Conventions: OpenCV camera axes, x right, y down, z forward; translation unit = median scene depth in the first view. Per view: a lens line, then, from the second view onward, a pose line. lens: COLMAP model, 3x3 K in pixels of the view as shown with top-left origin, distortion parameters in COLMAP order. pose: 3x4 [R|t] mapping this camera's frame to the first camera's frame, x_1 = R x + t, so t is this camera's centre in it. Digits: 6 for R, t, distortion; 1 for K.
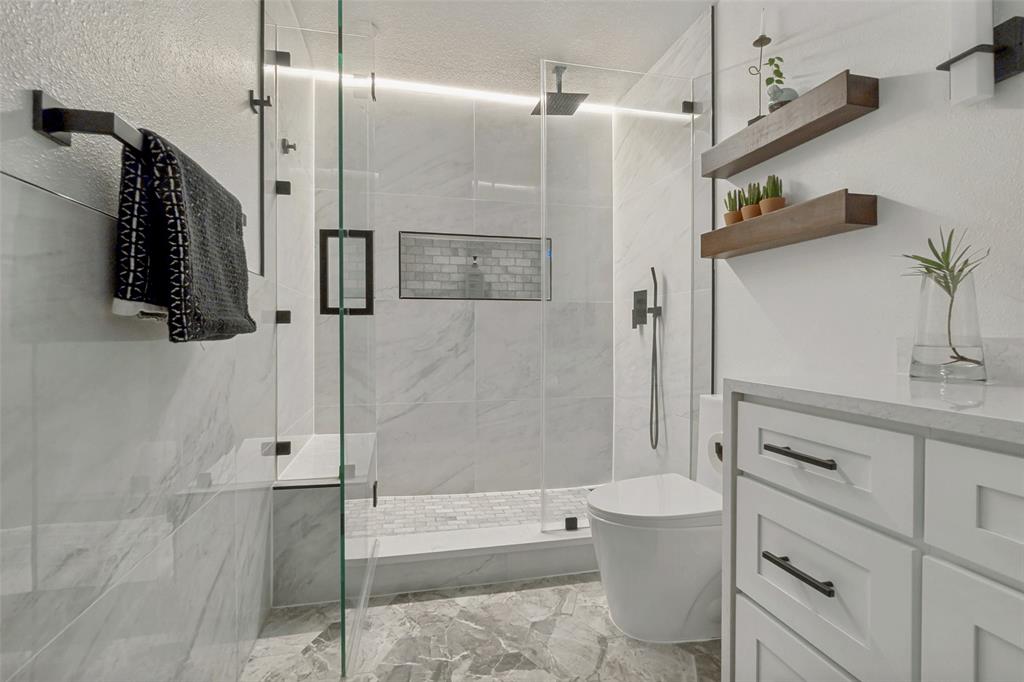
lens RADIAL K [[412.7, 0, 511.1], [0, 412.7, 338.6], [0, 0, 1]] dist [-0.005844, 0.001467]
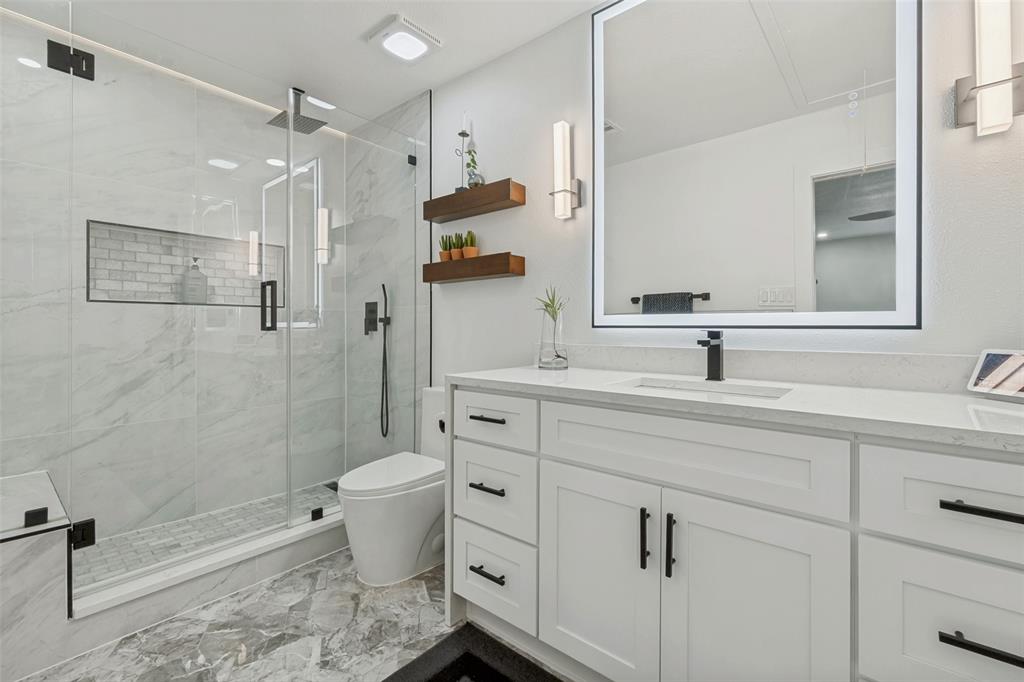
lens RADIAL K [[442.1, 0, 513.8], [0, 442.1, 333.5], [0, 0, 1]] dist [-0.004403, 0.001598]
pose [[0.773899, -0.005705, 0.633284, -0.217194], [0.003254, 0.999982, 0.005032, -0.044904], [-0.633301, -0.001834, 0.773903, -0.279885]]
